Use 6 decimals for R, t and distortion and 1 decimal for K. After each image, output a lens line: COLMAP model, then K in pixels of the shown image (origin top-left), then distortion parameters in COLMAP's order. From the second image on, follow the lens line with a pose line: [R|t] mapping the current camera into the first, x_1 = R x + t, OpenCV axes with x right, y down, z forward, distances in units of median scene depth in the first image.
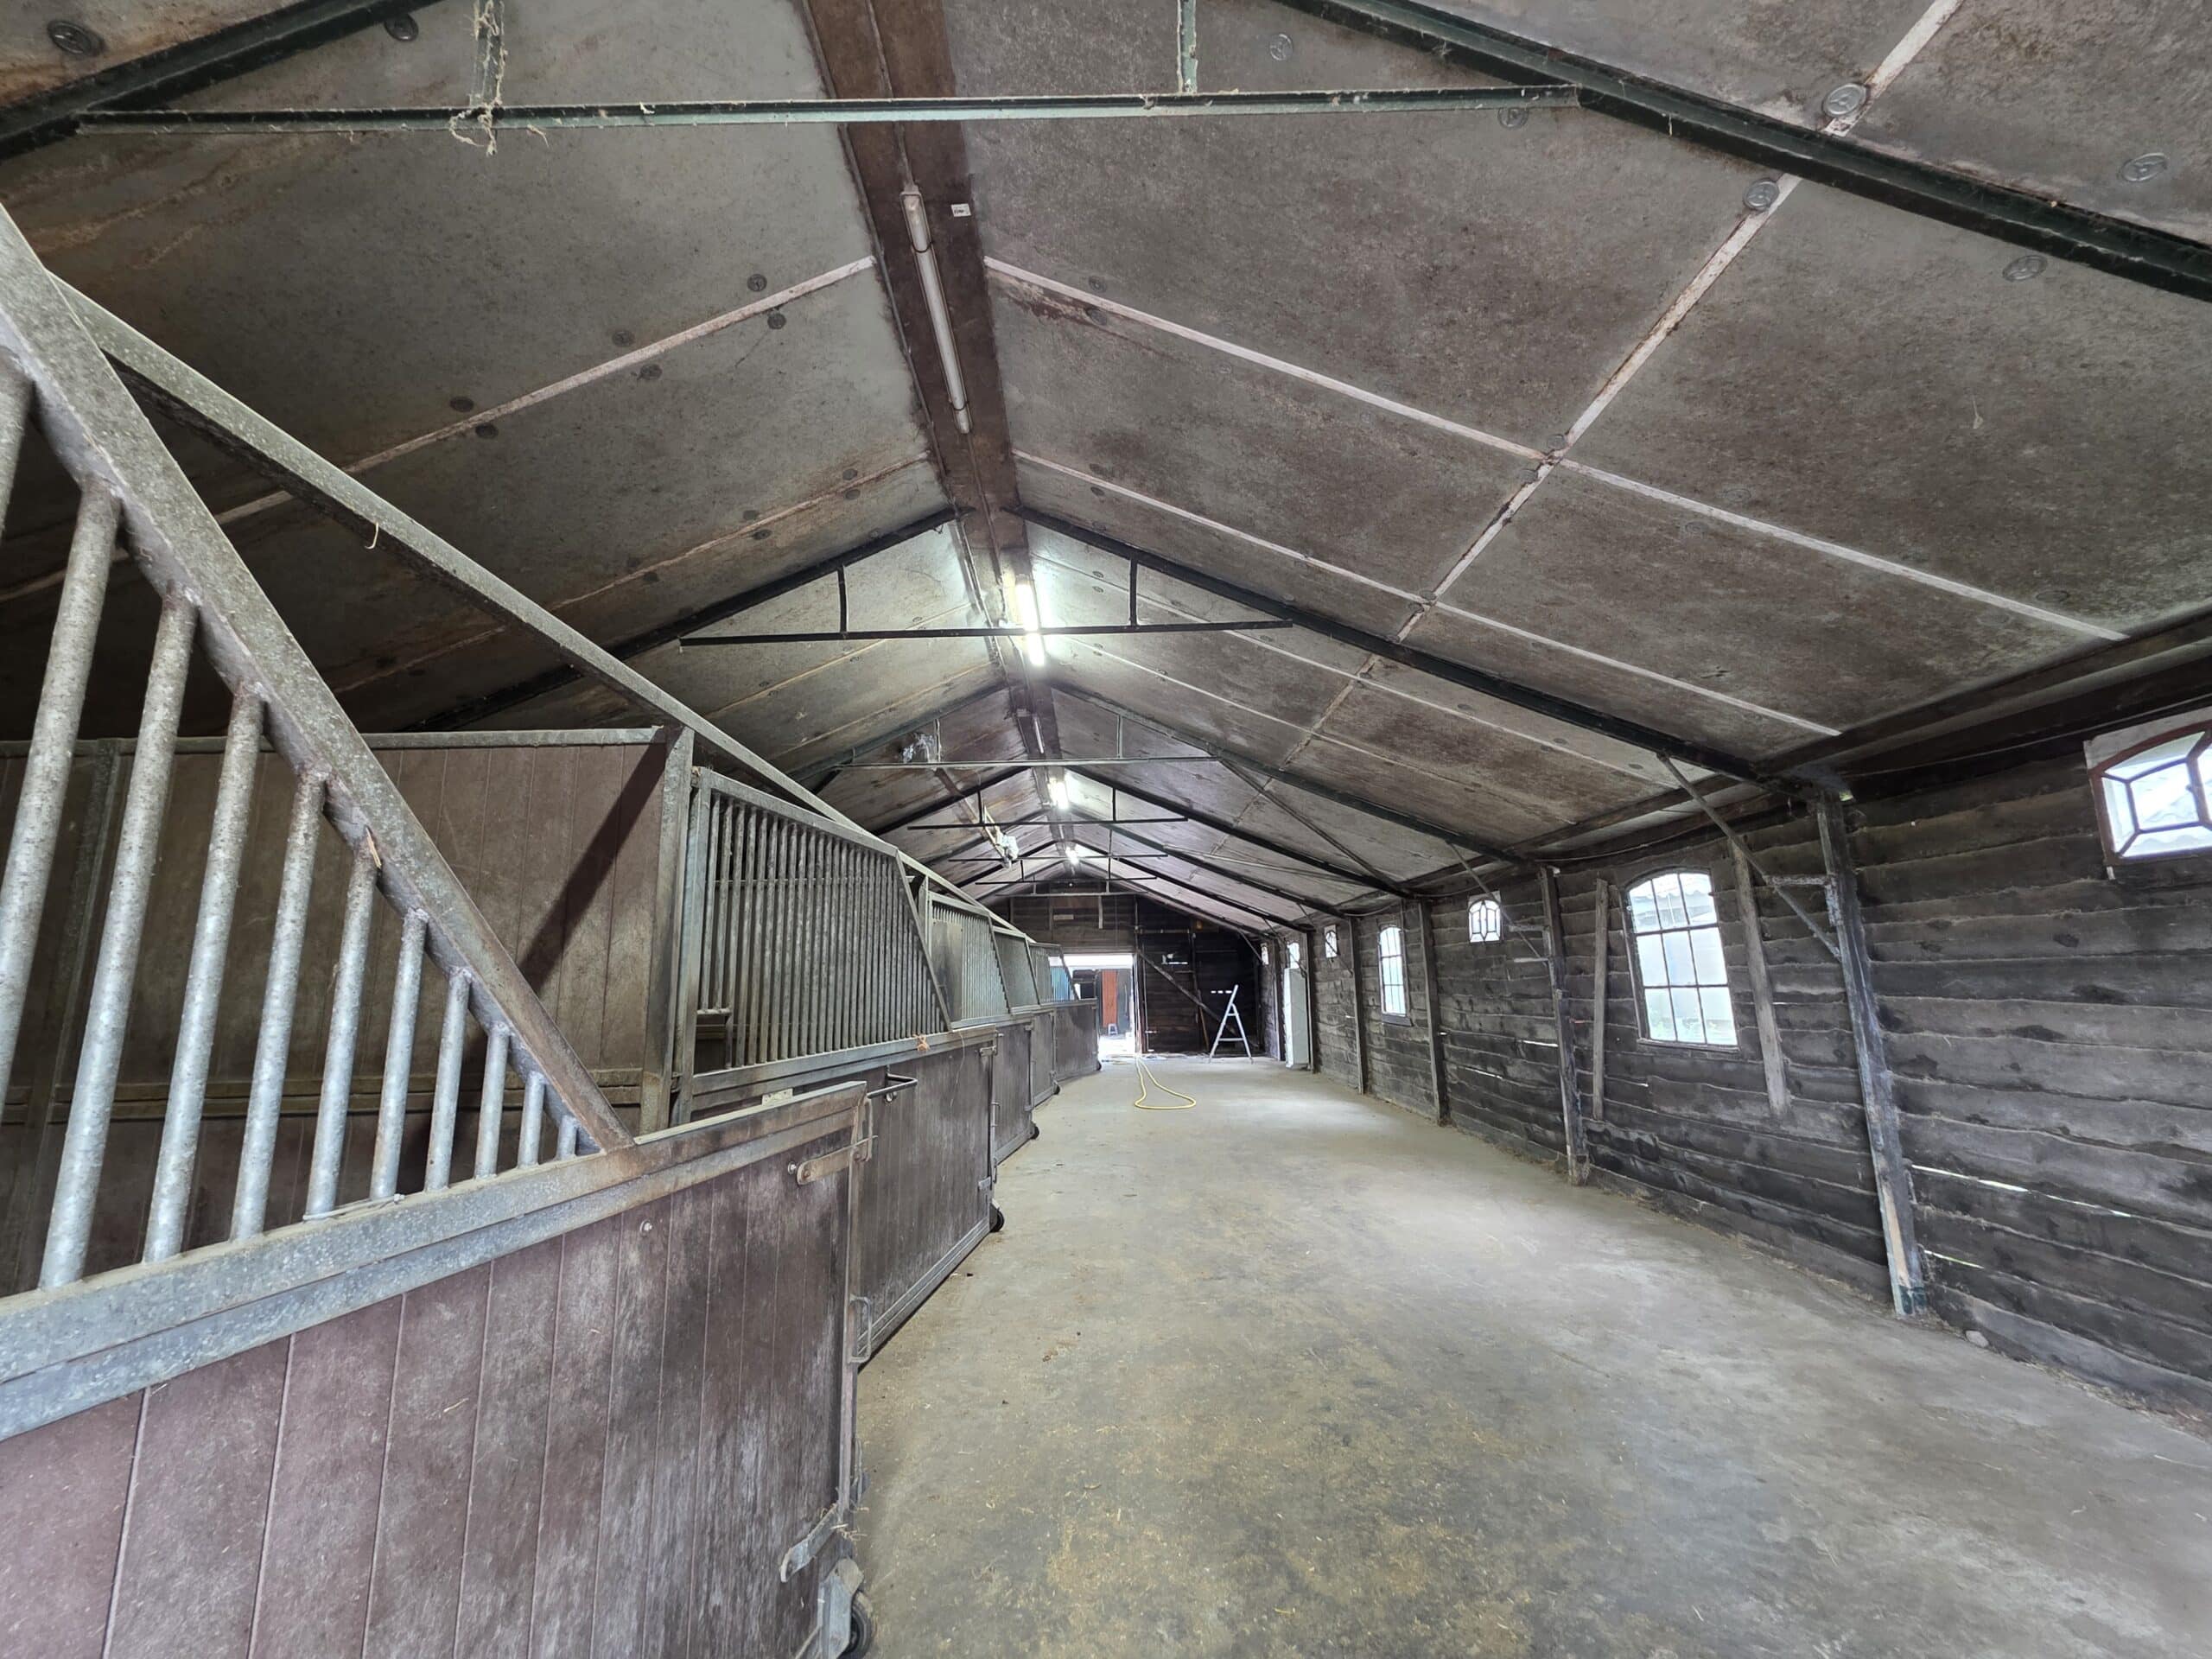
lens RADIAL K [[893.2, 0, 1100.0], [0, 893.2, 818.8], [0, 0, 1]] dist [0.003011, -0.000173]
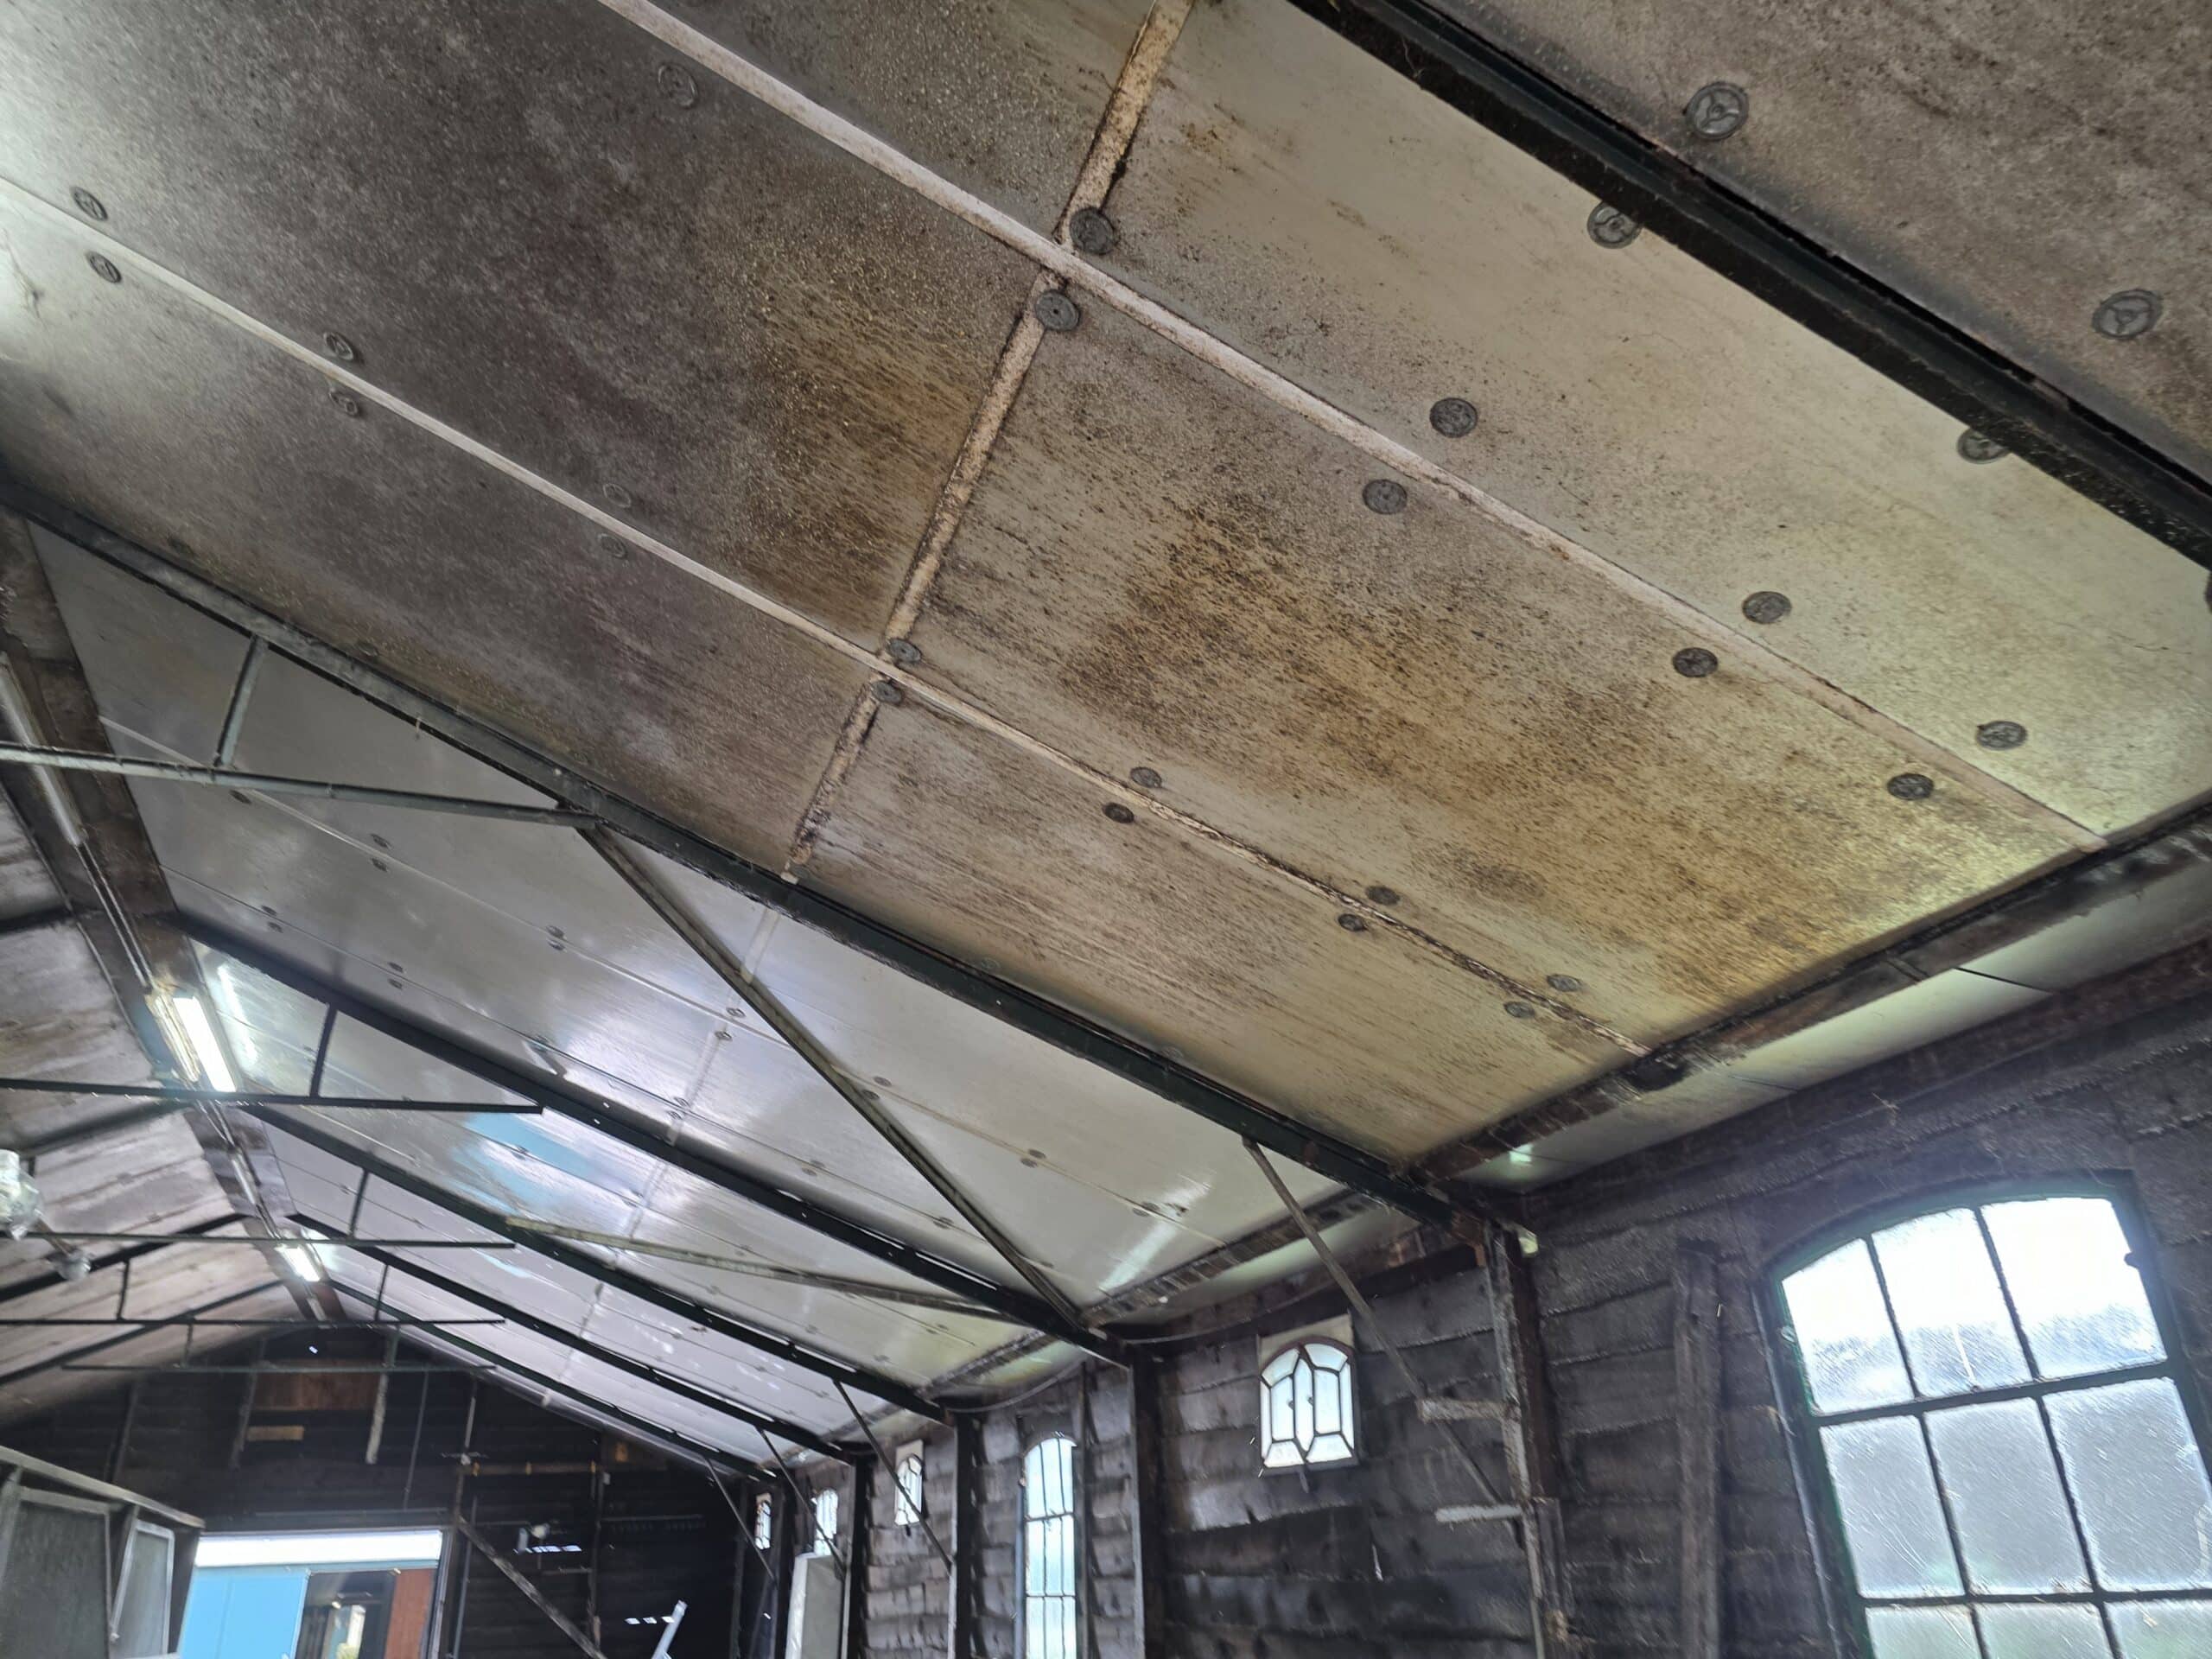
lens RADIAL K [[1475.9, 0, 1106.5], [0, 1475.9, 868.0], [0, 0, 1]] dist [0.070887, -0.070167]
pose [[0.934010, 0.136706, 0.330056, 0.091725], [-0.044842, 0.961443, -0.271323, 0.055664], [-0.354421, 0.238618, 0.904128, 0.324917]]
